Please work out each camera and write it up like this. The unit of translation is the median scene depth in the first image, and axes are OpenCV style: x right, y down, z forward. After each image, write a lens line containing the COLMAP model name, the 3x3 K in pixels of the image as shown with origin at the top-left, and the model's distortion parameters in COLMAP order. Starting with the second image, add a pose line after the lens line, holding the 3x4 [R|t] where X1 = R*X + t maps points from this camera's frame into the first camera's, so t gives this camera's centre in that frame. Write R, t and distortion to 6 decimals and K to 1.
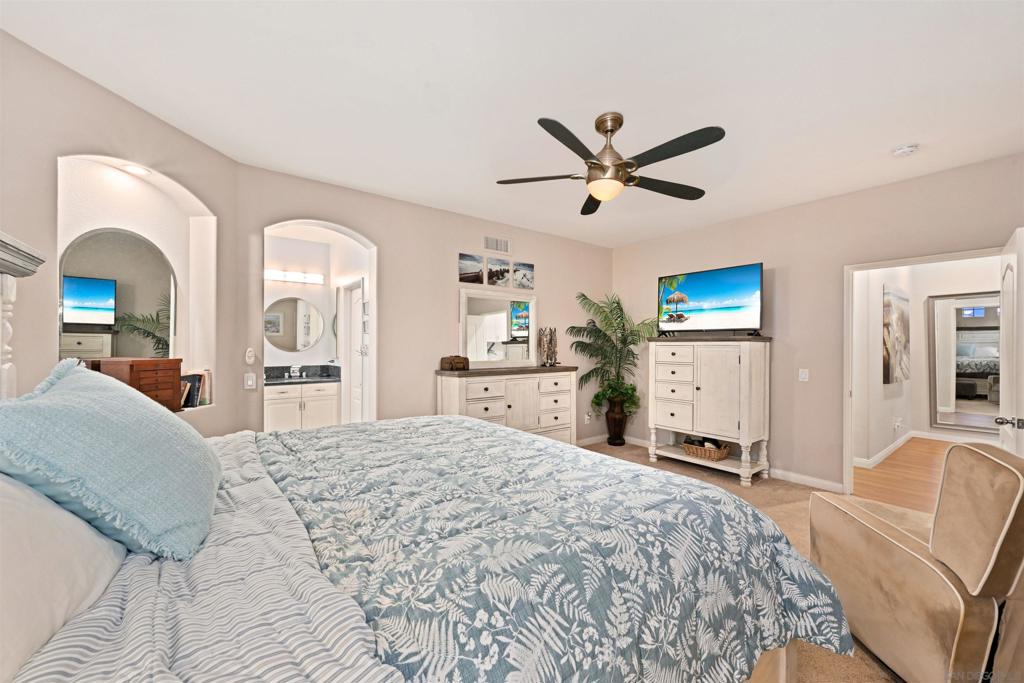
lens RADIAL K [[399.3, 0, 515.1], [0, 399.3, 345.2], [0, 0, 1]] dist [-0.000482, 0.000025]
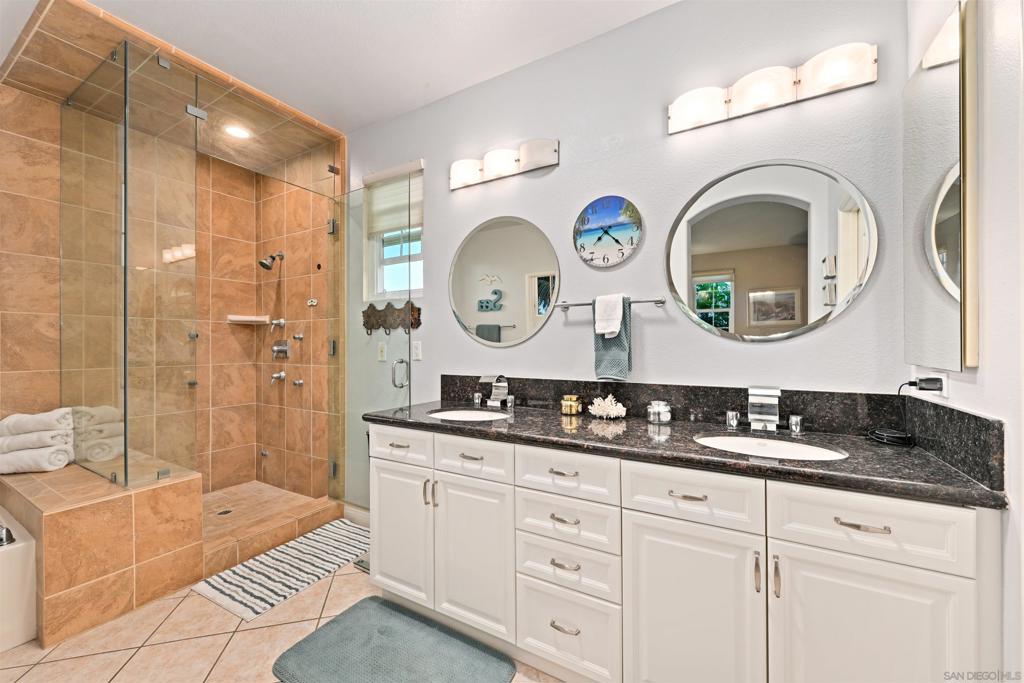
lens RADIAL K [[399.3, 0, 515.1], [0, 399.3, 345.2], [0, 0, 1]] dist [-0.000482, 0.000025]
pose [[0.377173, -0.003247, -0.926137, -0.404516], [0.004060, 0.999990, -0.001853, 0.022040], [0.926134, -0.003061, 0.377182, 0.838564]]
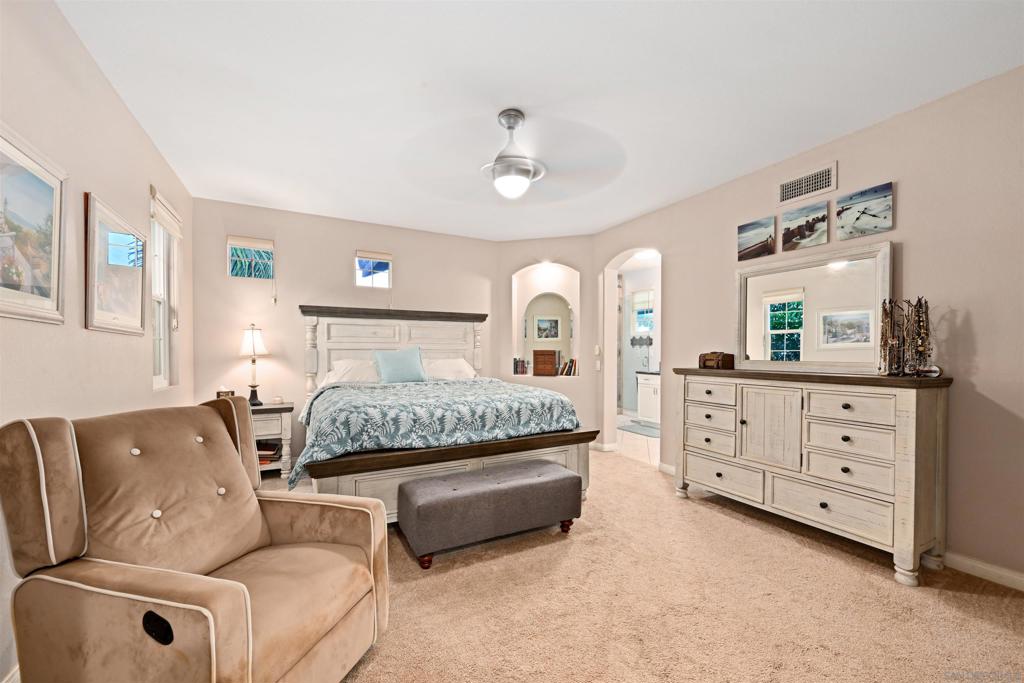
lens RADIAL K [[399.3, 0, 515.1], [0, 399.3, 345.2], [0, 0, 1]] dist [-0.000482, 0.000025]
pose [[-0.152646, -0.018805, -0.988102, 0.680118], [-0.007485, 0.999812, -0.017872, 0.027734], [0.988253, 0.004668, -0.152758, 0.629765]]
